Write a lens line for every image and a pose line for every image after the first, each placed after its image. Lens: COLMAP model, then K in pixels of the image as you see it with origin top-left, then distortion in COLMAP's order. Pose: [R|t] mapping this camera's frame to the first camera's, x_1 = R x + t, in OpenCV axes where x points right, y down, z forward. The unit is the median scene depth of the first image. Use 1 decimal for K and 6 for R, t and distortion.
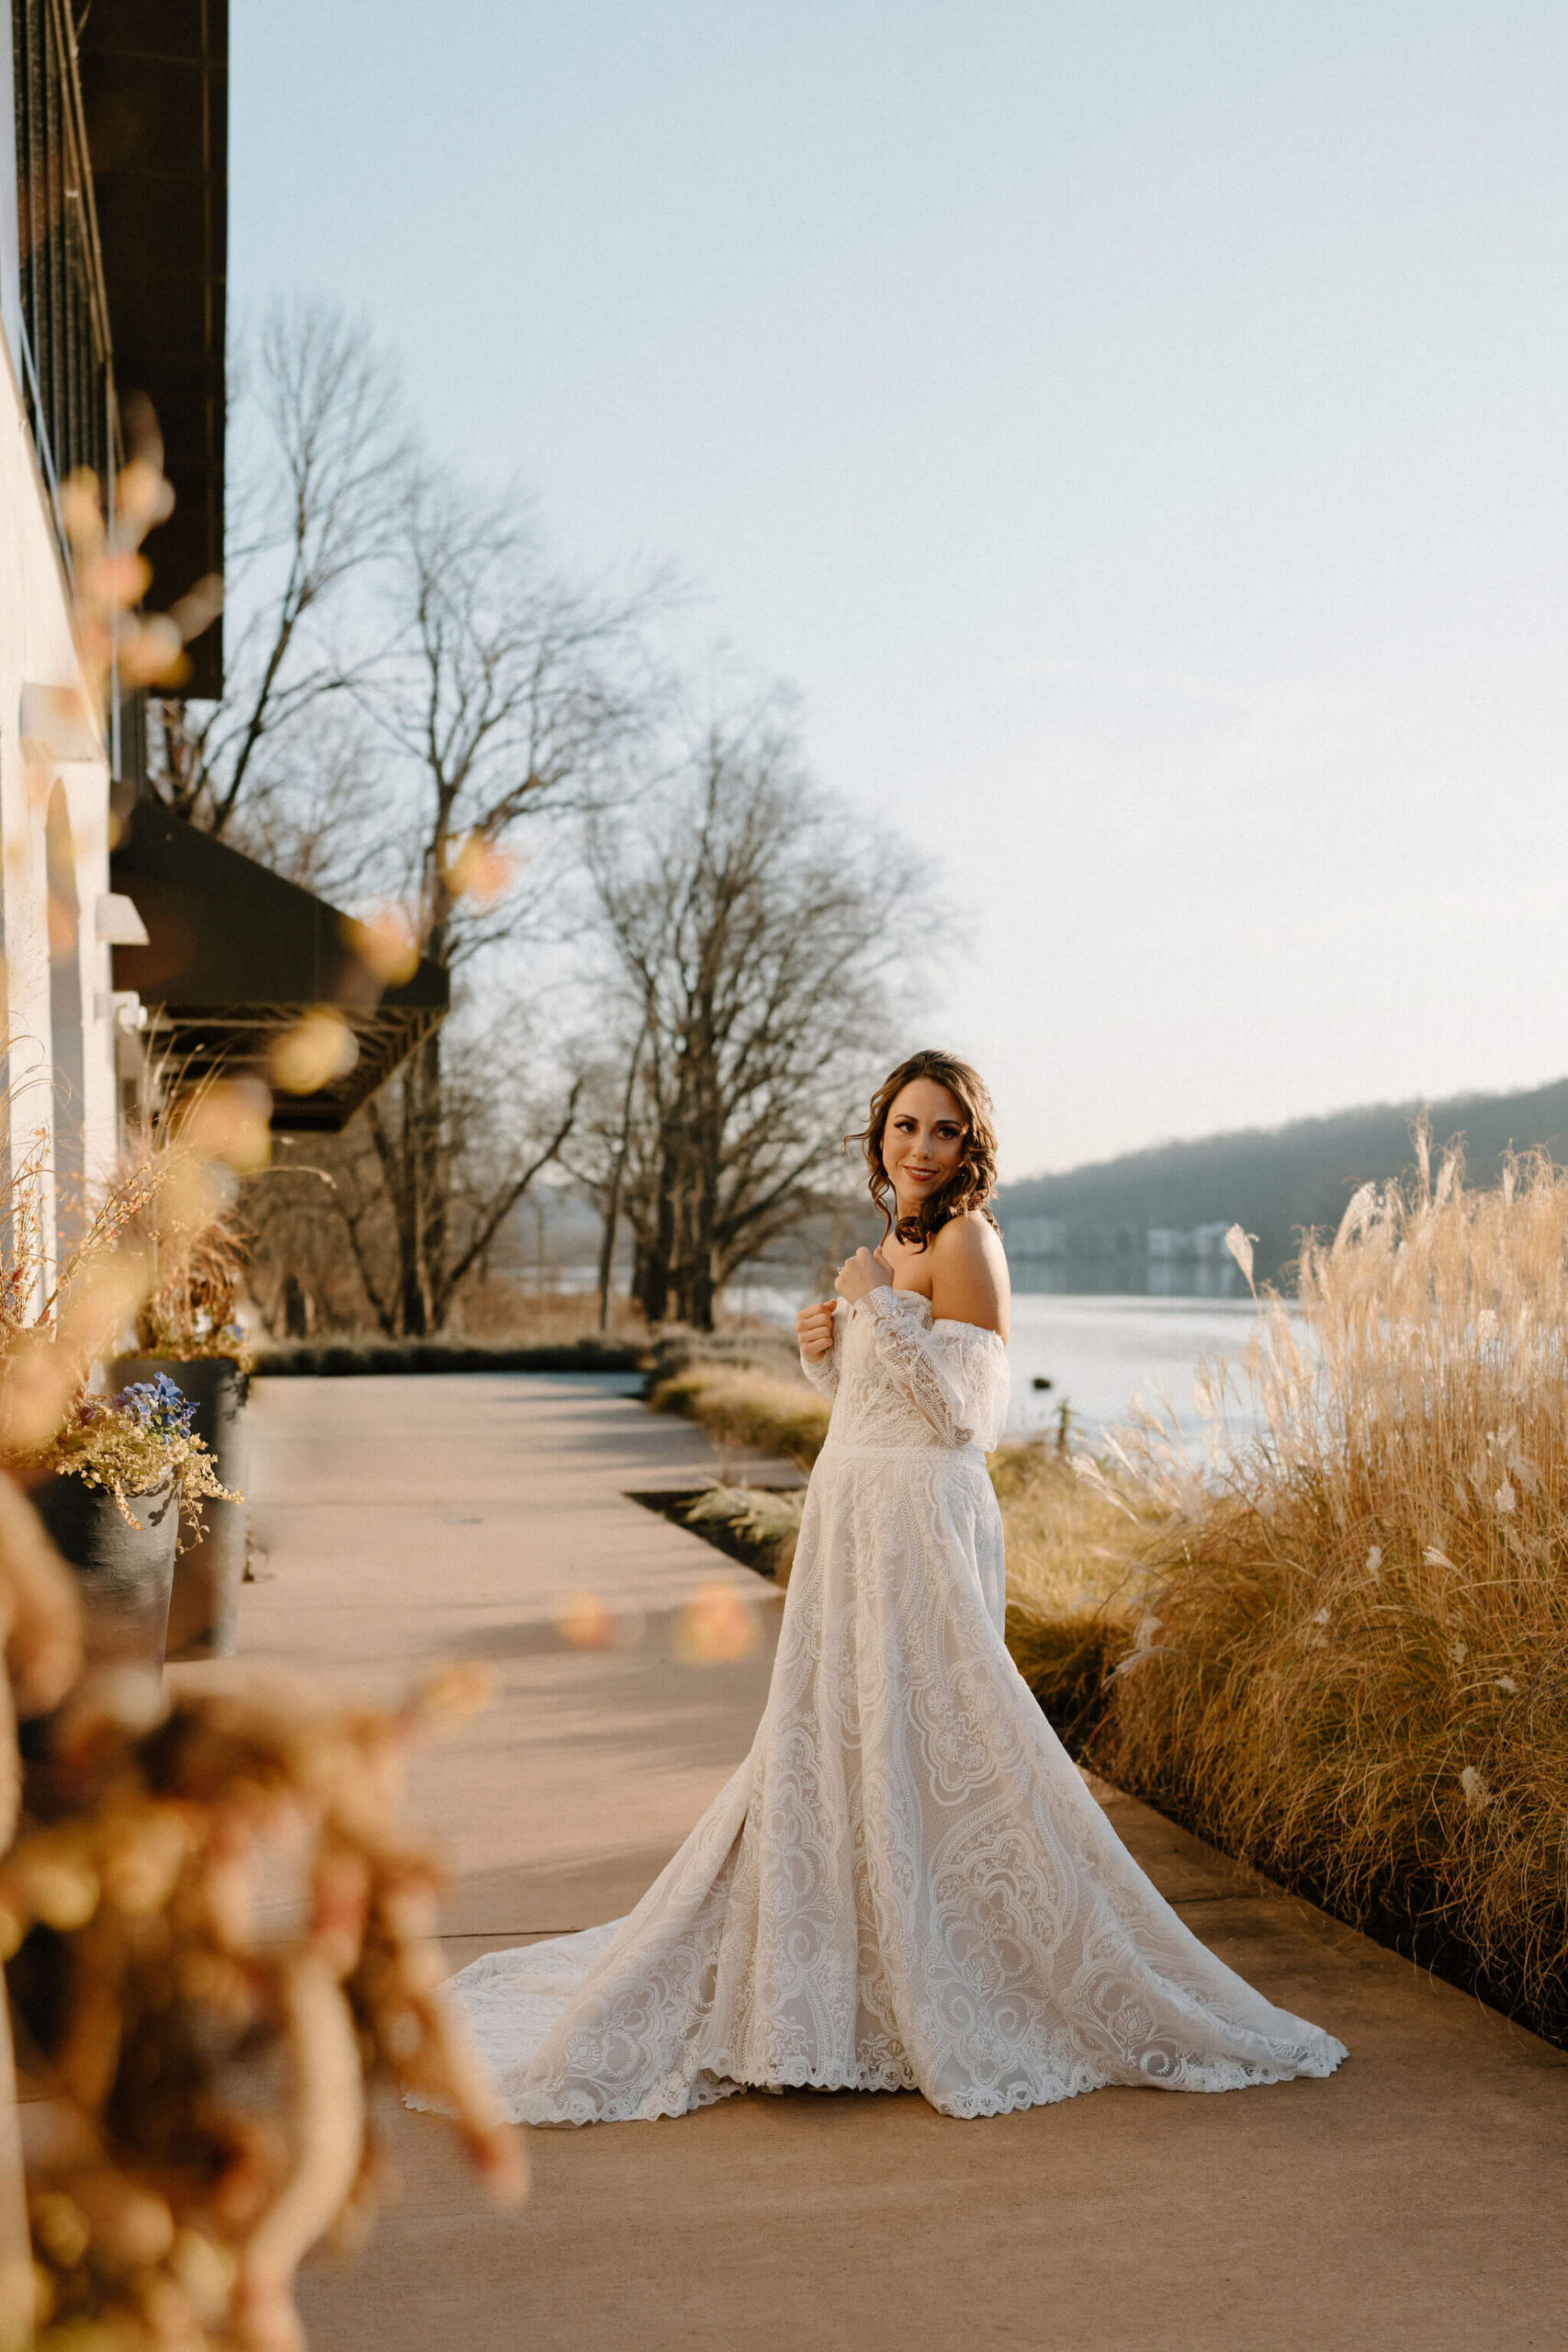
lens RADIAL K [[2254.6, 0, 785.9], [0, 2254.6, 1214.8], [0, 0, 1]] dist [-0.010444, 0.001600]
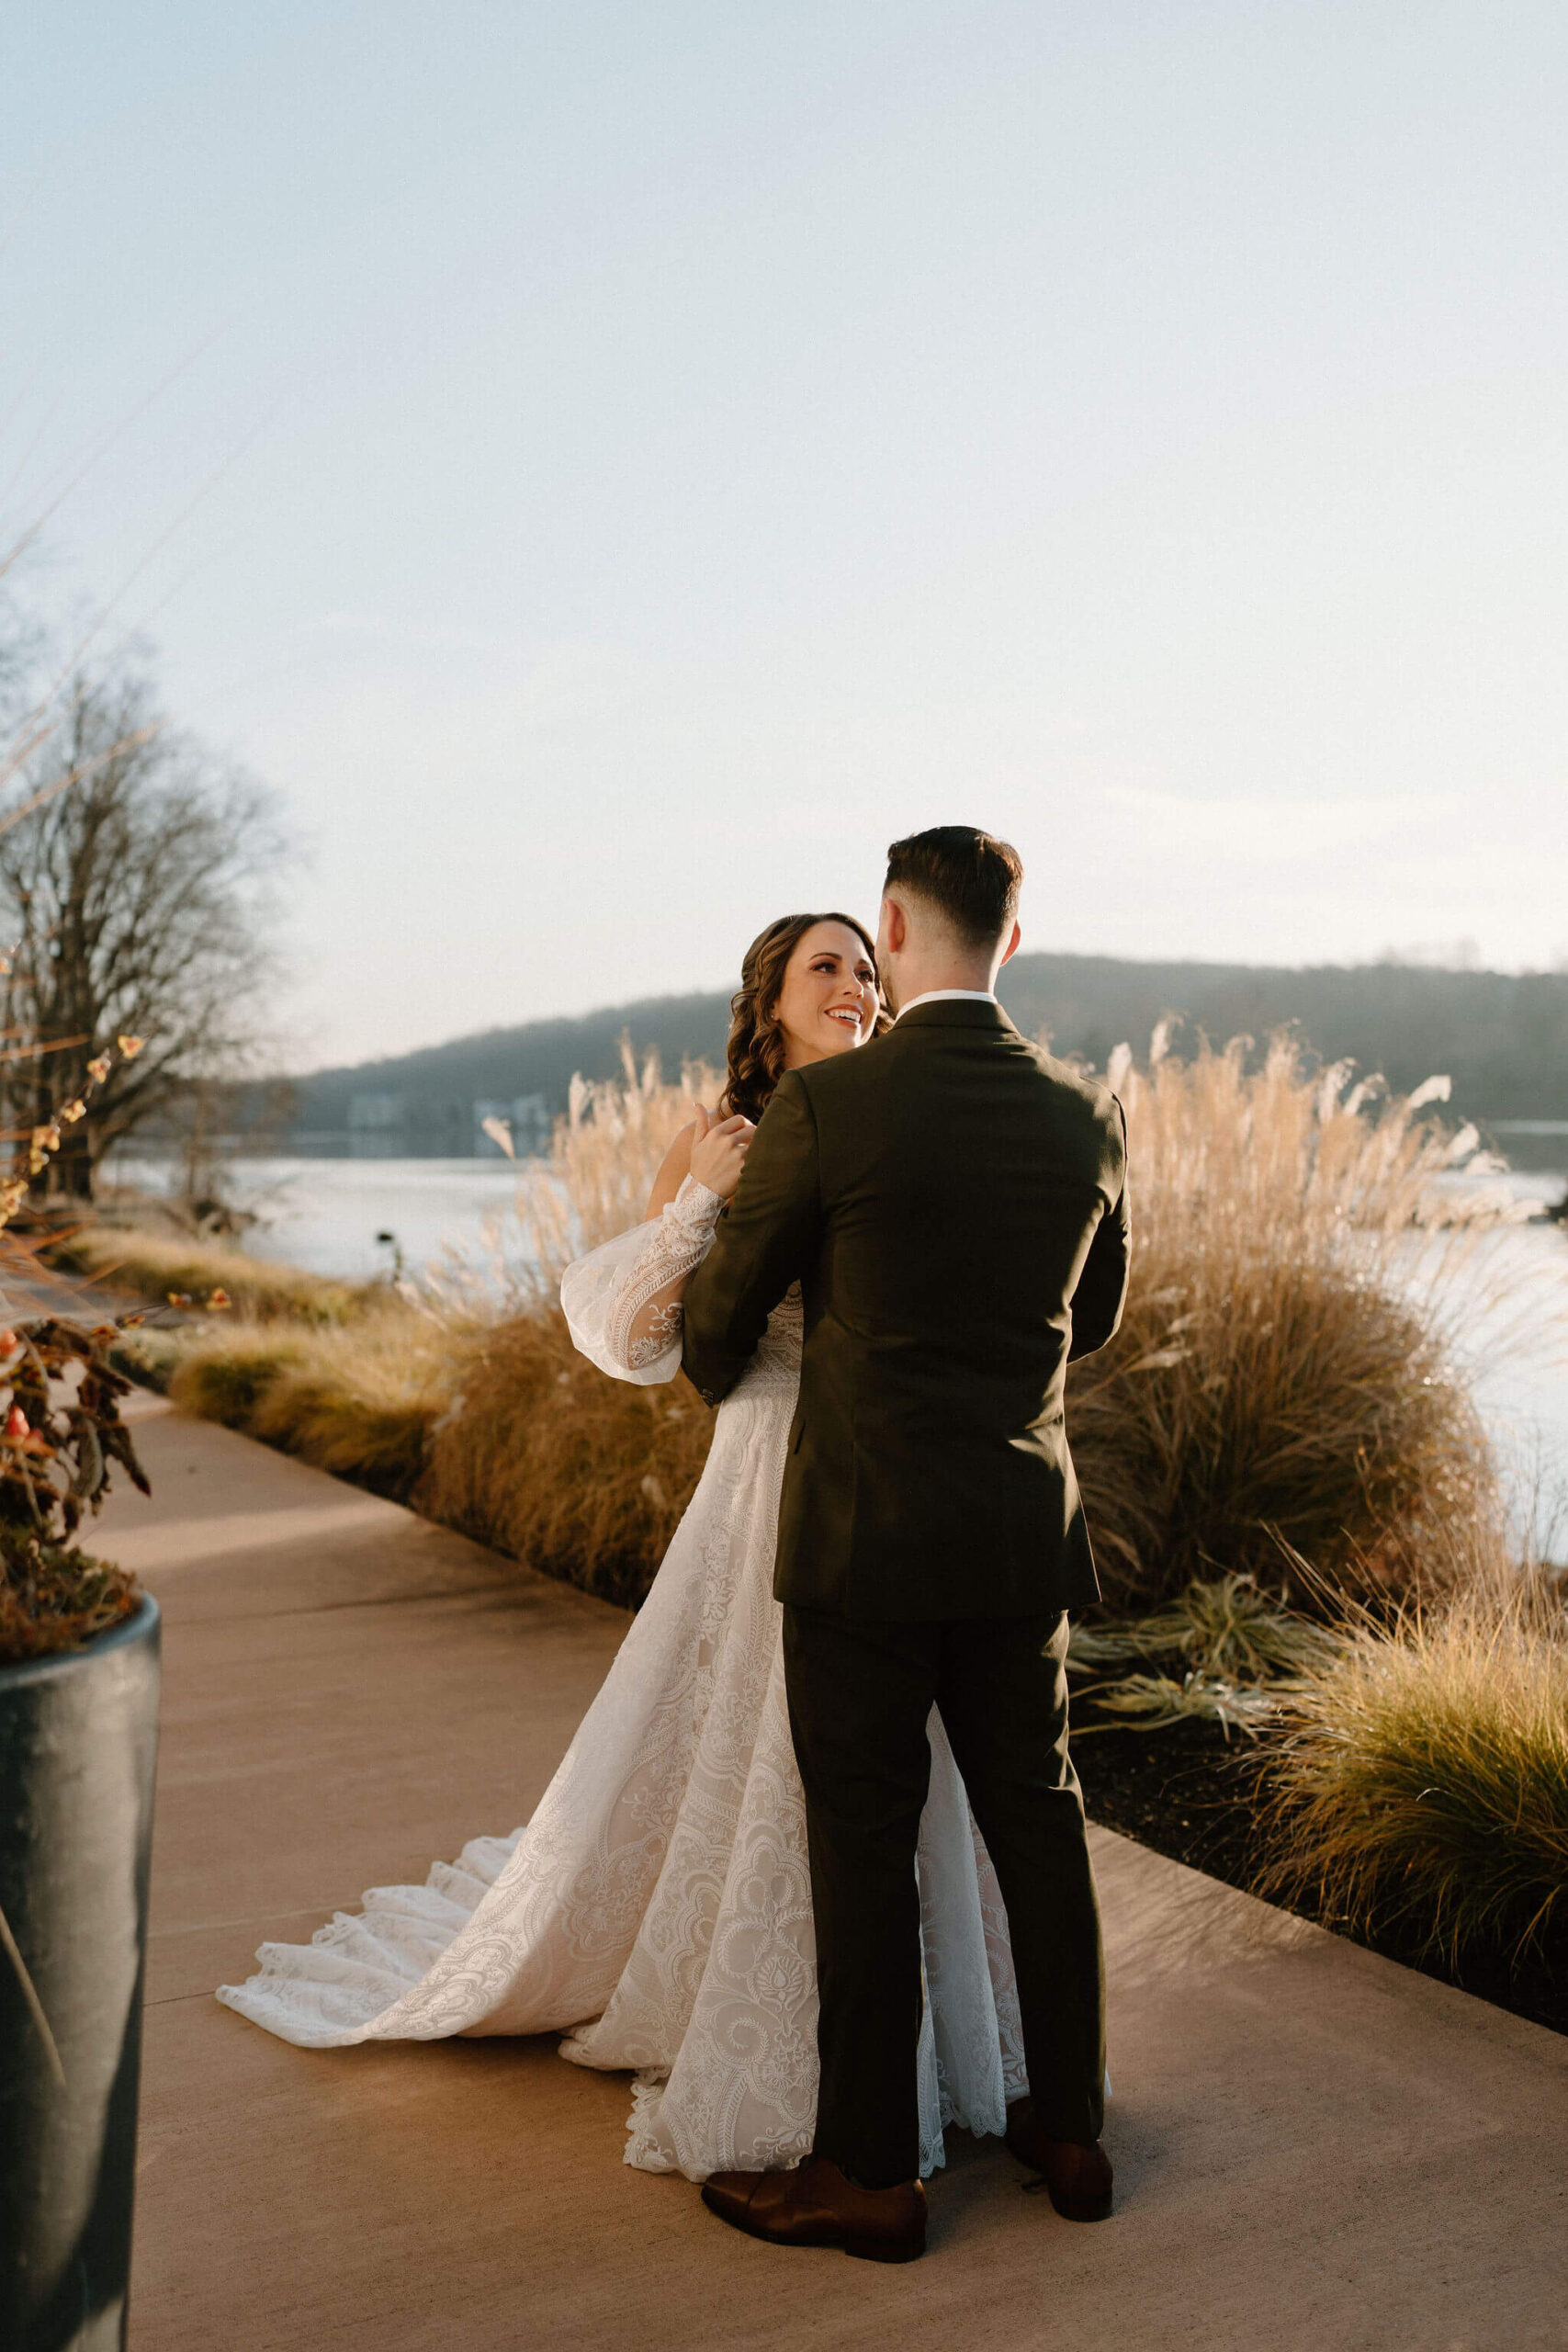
lens RADIAL K [[2254.6, 0, 785.9], [0, 2254.6, 1214.8], [0, 0, 1]] dist [-0.010444, 0.001600]
pose [[0.960019, -0.032129, 0.278084, -0.013239], [0.014622, 0.997791, 0.064802, -0.010491], [-0.279551, -0.058145, 0.958369, -0.202608]]
